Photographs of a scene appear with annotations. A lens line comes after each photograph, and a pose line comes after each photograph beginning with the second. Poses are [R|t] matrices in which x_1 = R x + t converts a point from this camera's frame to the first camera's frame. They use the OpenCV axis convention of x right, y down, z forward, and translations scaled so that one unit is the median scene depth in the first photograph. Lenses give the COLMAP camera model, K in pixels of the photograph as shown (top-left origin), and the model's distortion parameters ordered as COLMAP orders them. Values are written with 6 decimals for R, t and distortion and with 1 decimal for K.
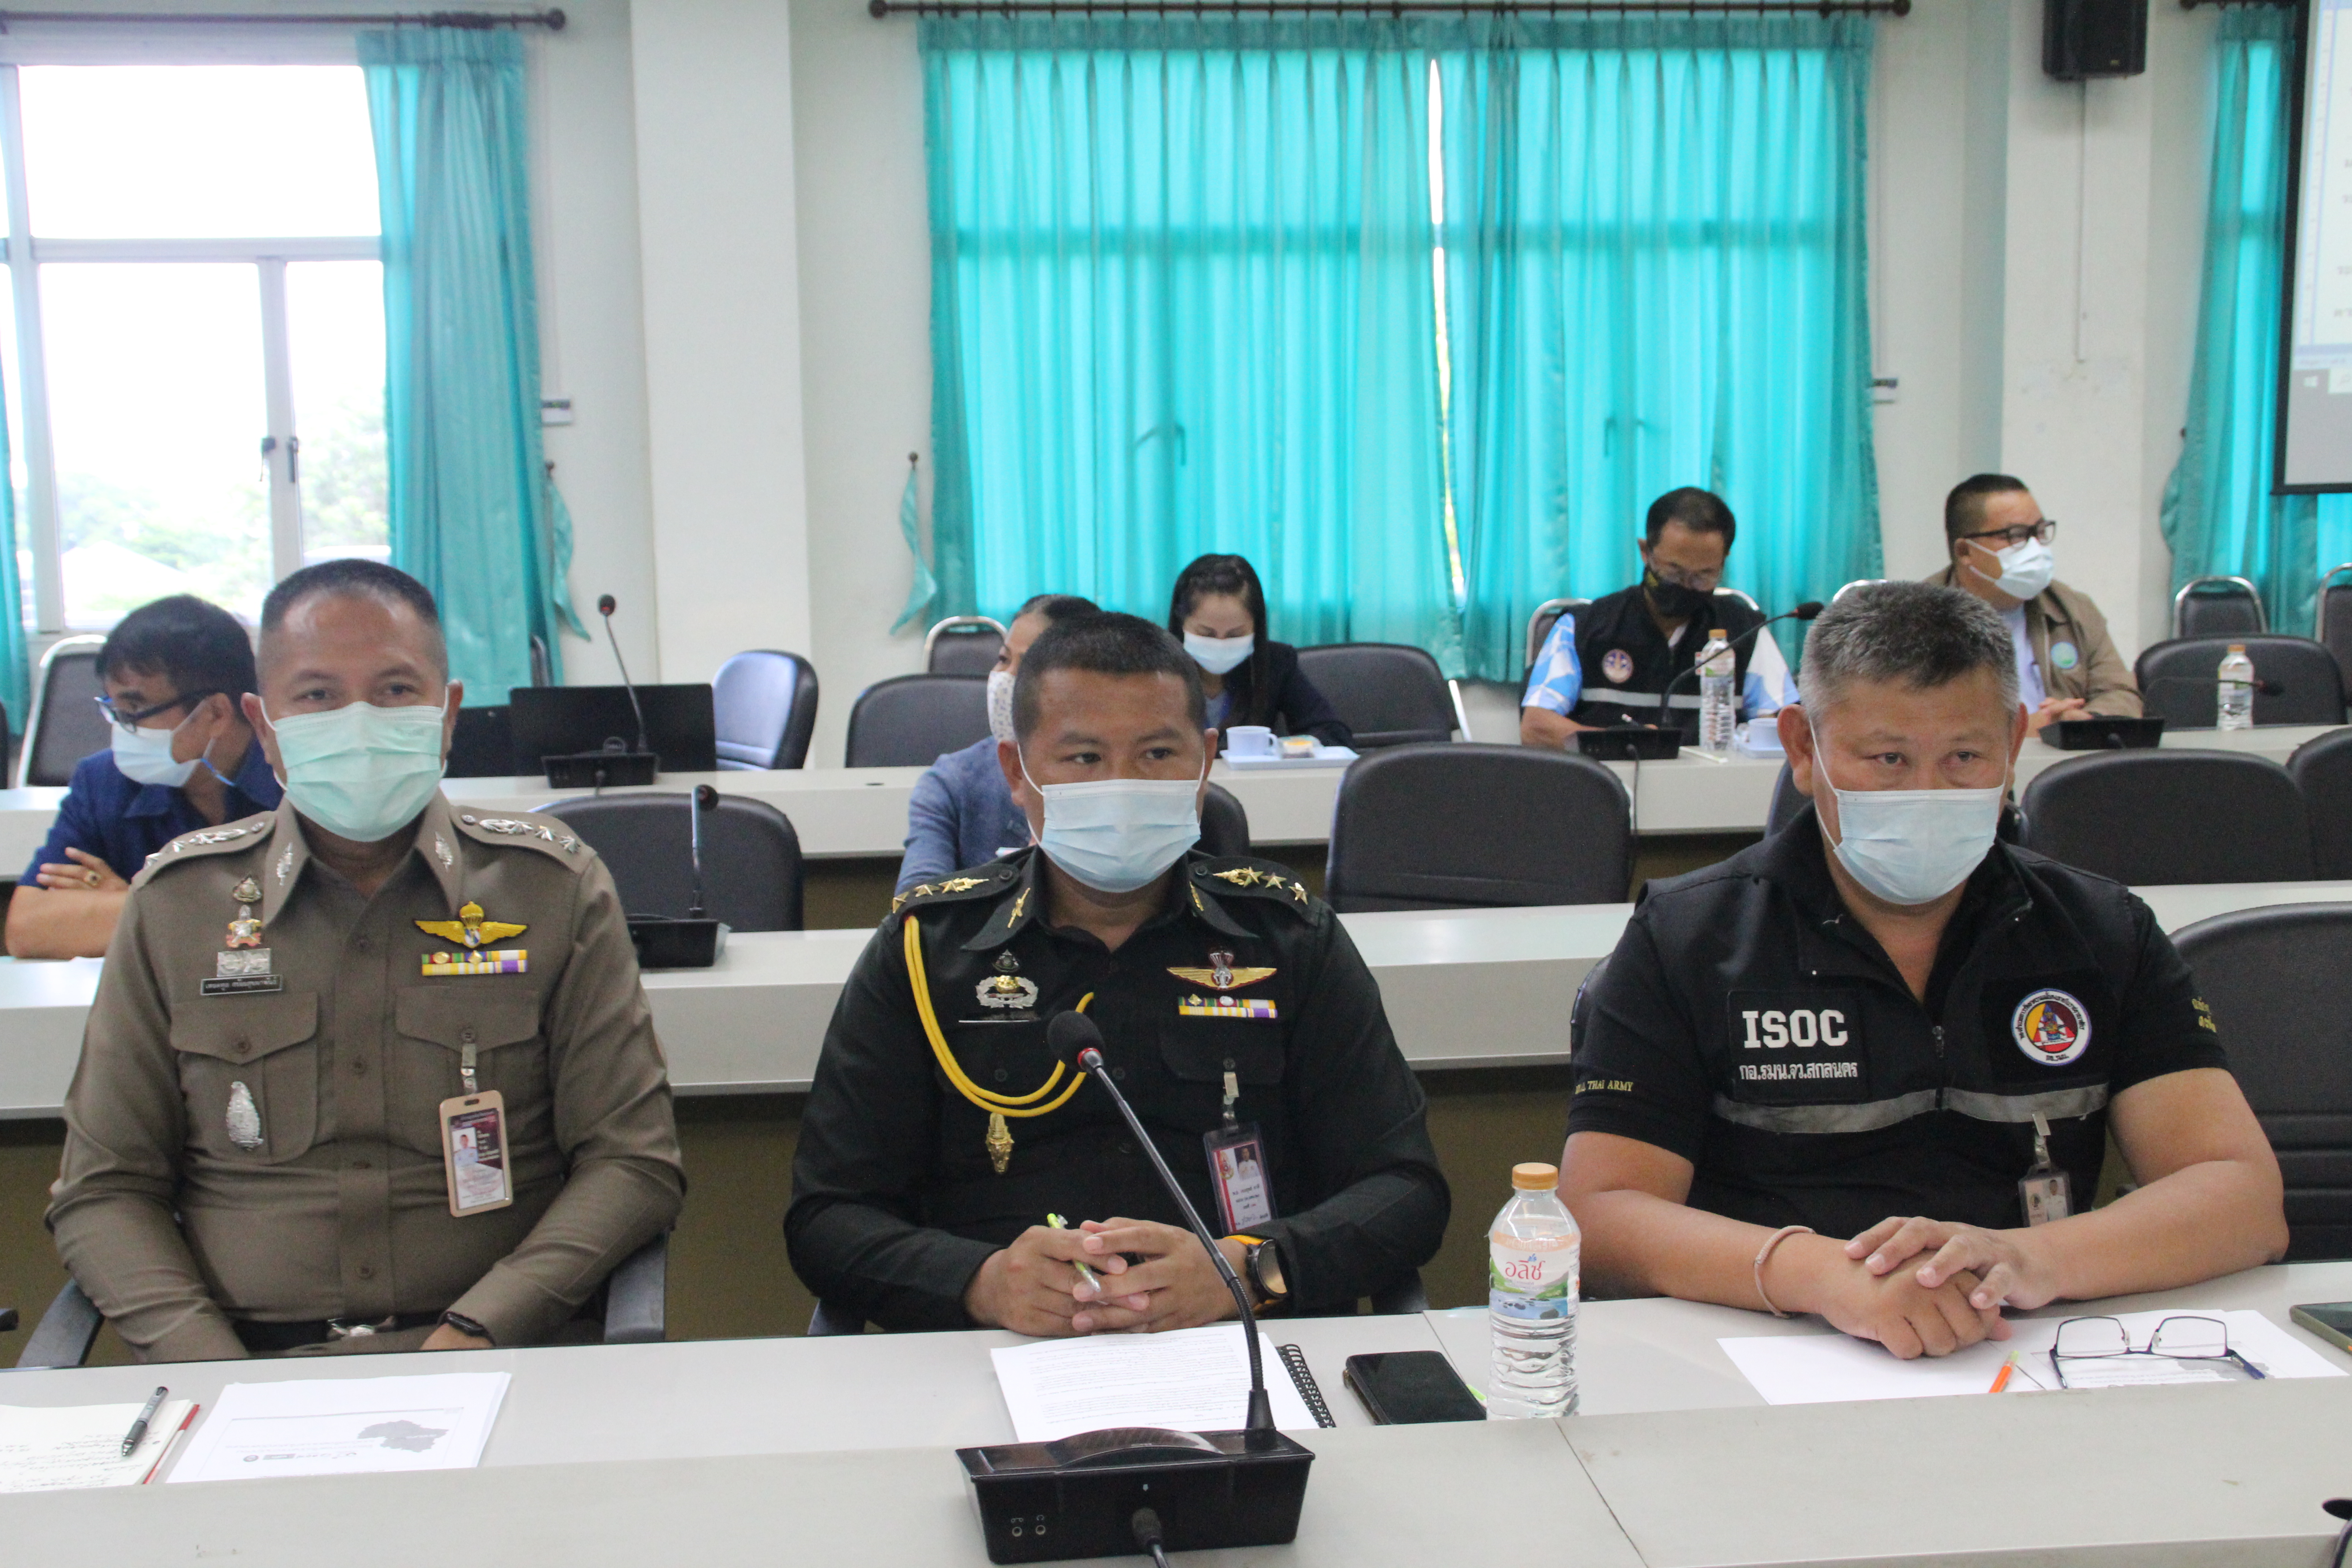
lens RADIAL K [[2966.8, 0, 1175.4], [0, 2966.8, 788.8], [0, 0, 1]] dist [0.012115, 0.000000]
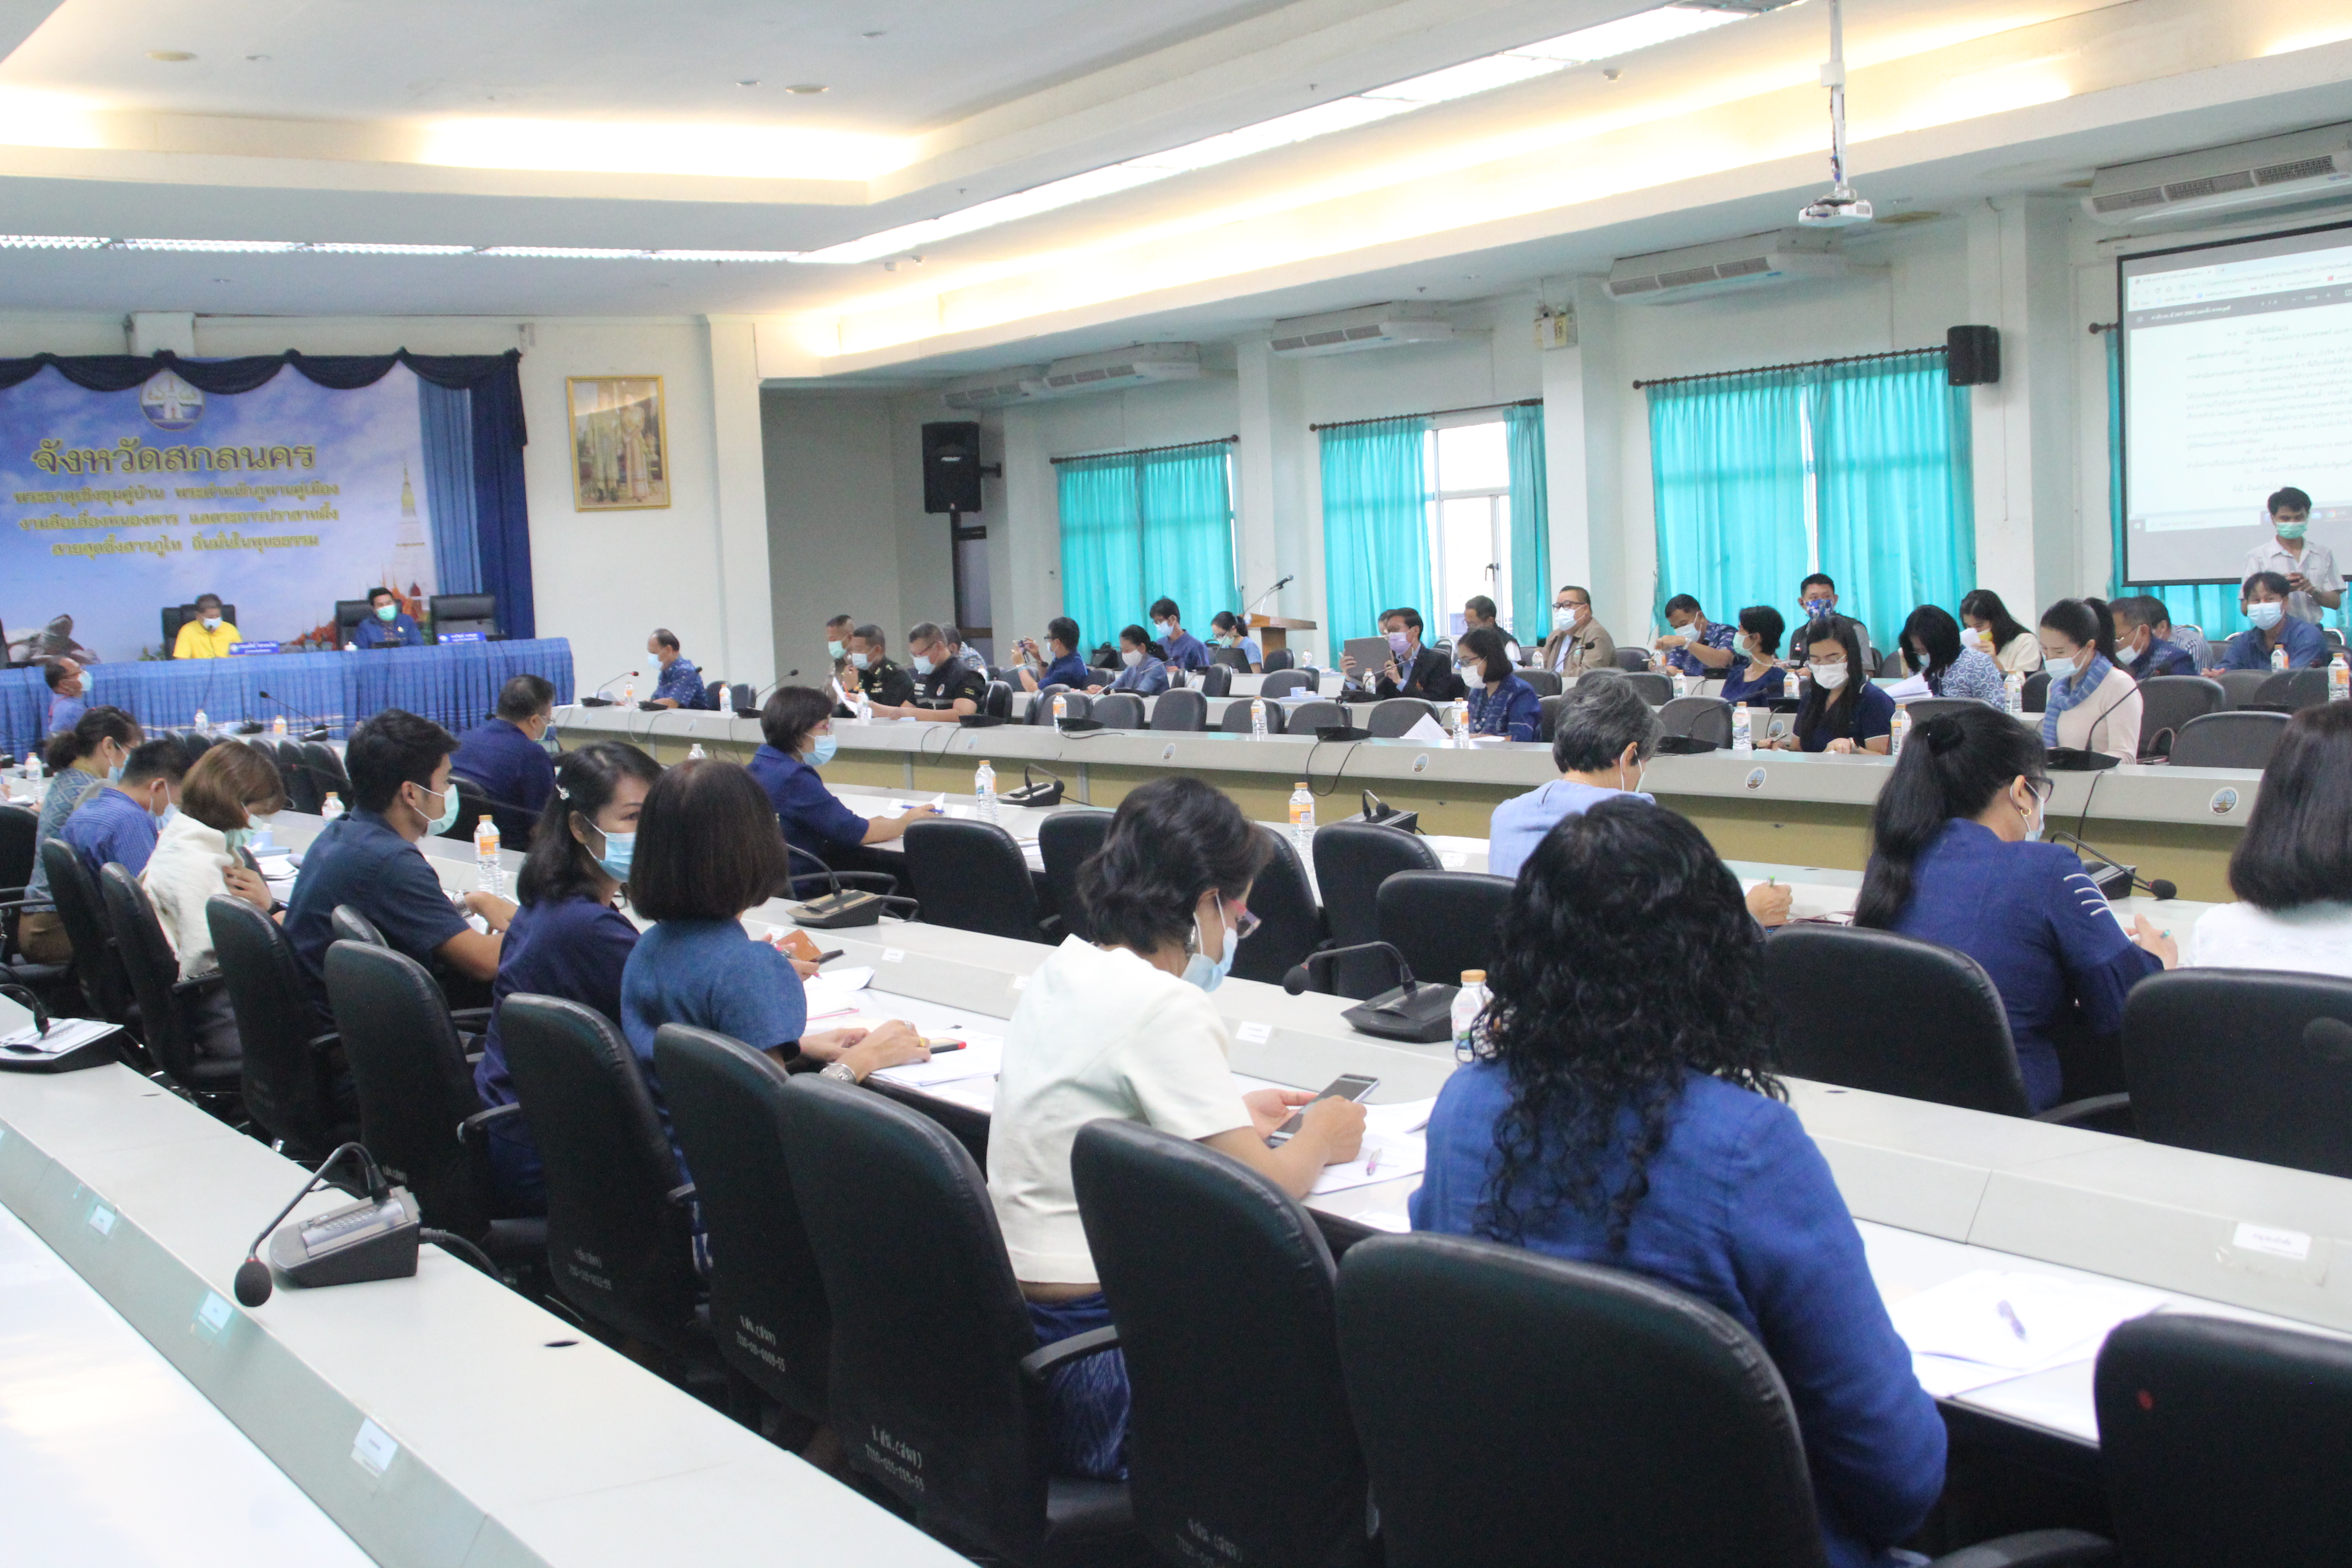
lens RADIAL K [[2966.8, 0, 1173.8], [0, 2966.8, 788.3], [0, 0, 1]] dist [0.012115, 0.000000]
pose [[0.410420, 0.058039, -0.910048, 1.877573], [-0.108926, 0.993947, 0.014265, 0.064045], [0.905368, 0.093274, 0.414258, -0.286425]]
